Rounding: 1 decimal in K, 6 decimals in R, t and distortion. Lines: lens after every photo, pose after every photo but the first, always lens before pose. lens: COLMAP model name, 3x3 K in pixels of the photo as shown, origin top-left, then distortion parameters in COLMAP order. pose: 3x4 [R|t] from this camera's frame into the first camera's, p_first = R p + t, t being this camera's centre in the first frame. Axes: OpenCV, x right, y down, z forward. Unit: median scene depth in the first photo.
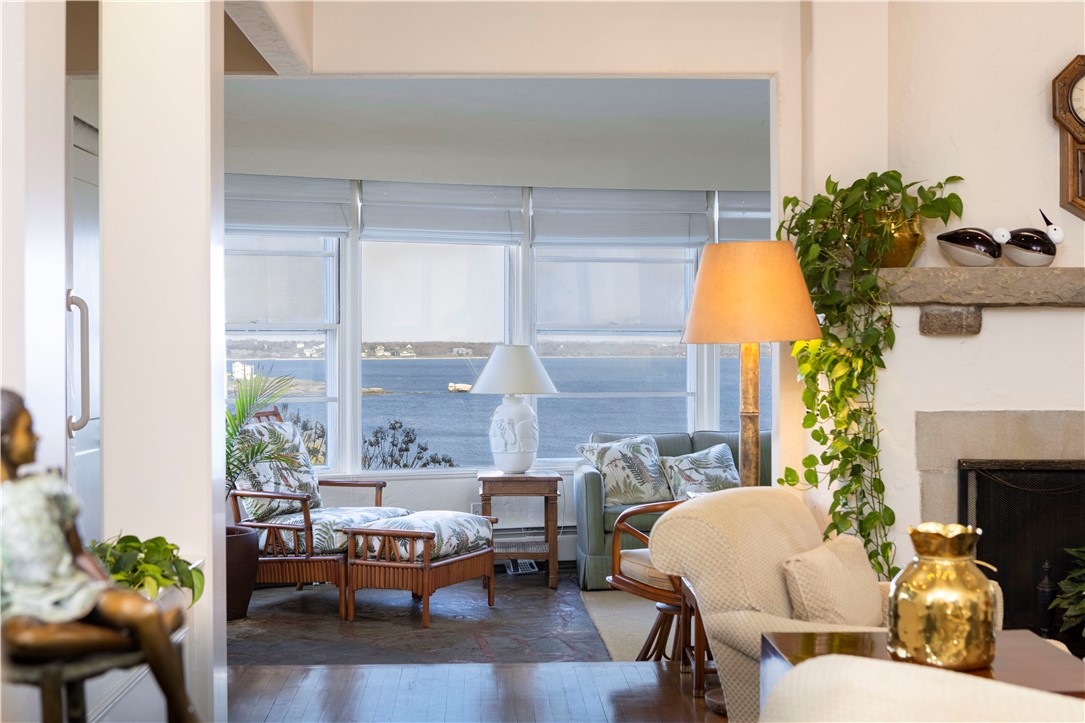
lens RADIAL K [[1557.6, 0, 542.5], [0, 1557.6, 361.5], [0, 0, 1]] dist [0.126933, 0.008658]
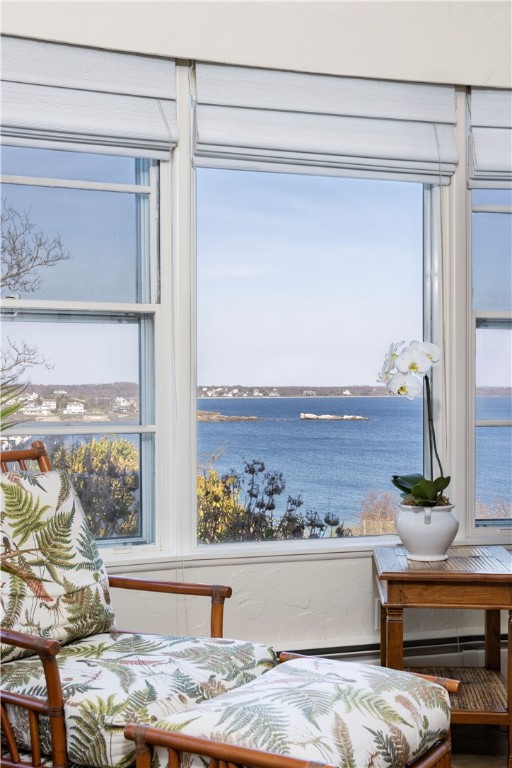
lens RADIAL K [[1028.2, 0, 256.0], [0, 1028.2, 384.0], [0, 0, 1]] dist [-0.003025, -0.003626]
pose [[0.994628, -0.002533, -0.103480, -0.051754], [0.001003, 0.999889, -0.014841, 0.012839], [0.103507, 0.014657, 0.994521, 0.607557]]
